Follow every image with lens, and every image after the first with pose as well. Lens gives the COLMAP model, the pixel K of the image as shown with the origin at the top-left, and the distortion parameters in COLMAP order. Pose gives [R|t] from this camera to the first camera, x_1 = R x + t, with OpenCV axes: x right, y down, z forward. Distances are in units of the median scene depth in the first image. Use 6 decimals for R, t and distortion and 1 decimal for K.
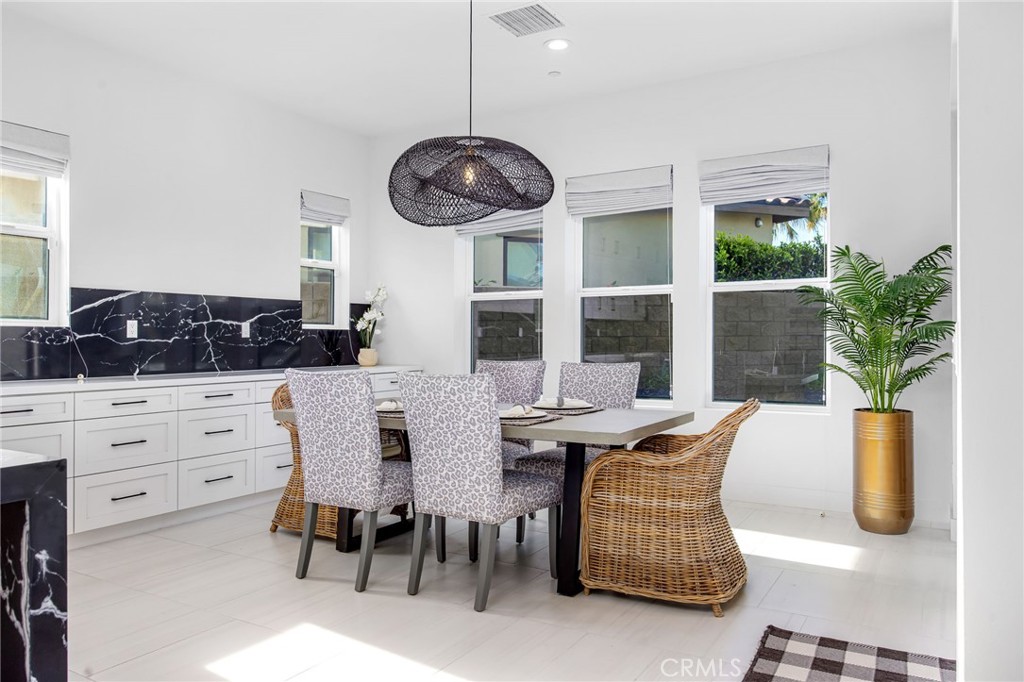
lens RADIAL K [[784.4, 0, 520.3], [0, 784.4, 339.6], [0, 0, 1]] dist [0.038036, 0.003108]
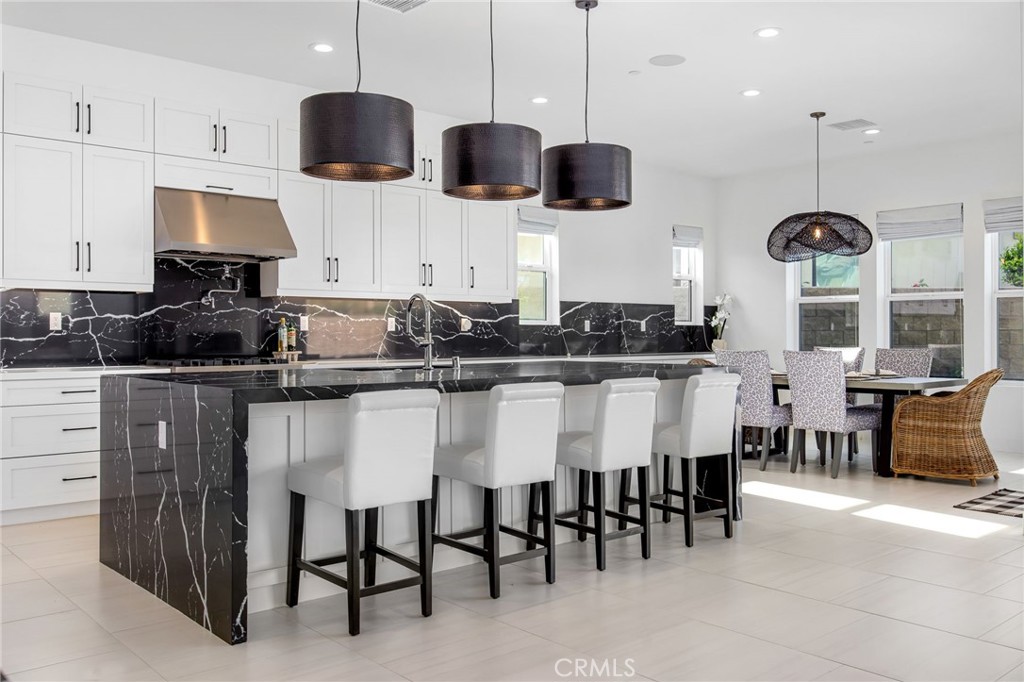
lens RADIAL K [[897.9, 0, 525.8], [0, 897.9, 313.5], [0, 0, 1]] dist [0.000734, -0.008595]
pose [[0.954067, -0.004042, -0.299565, -0.061897], [-0.002433, 0.999772, -0.021237, 0.000440], [0.299583, 0.020990, 0.953839, -0.709175]]
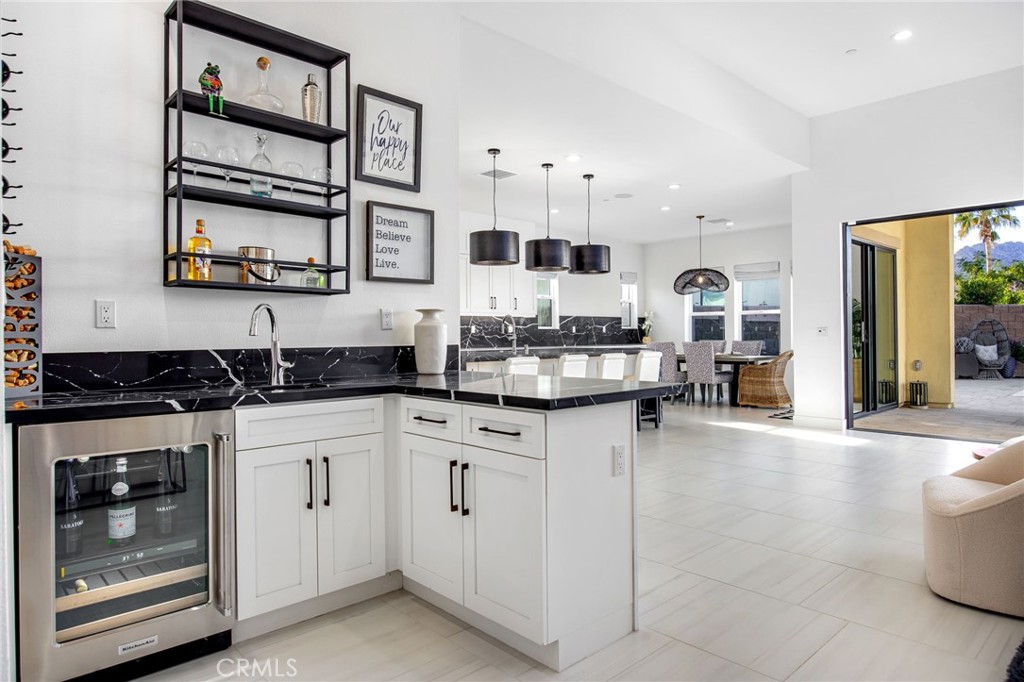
lens RADIAL K [[625.1, 0, 523.3], [0, 625.1, 327.5], [0, 0, 1]] dist [0.002078, -0.000619]
pose [[0.961704, -0.007290, -0.273993, -0.045627], [0.004692, 0.999938, -0.010136, 0.001179], [0.274050, 0.008462, 0.961678, -1.128964]]
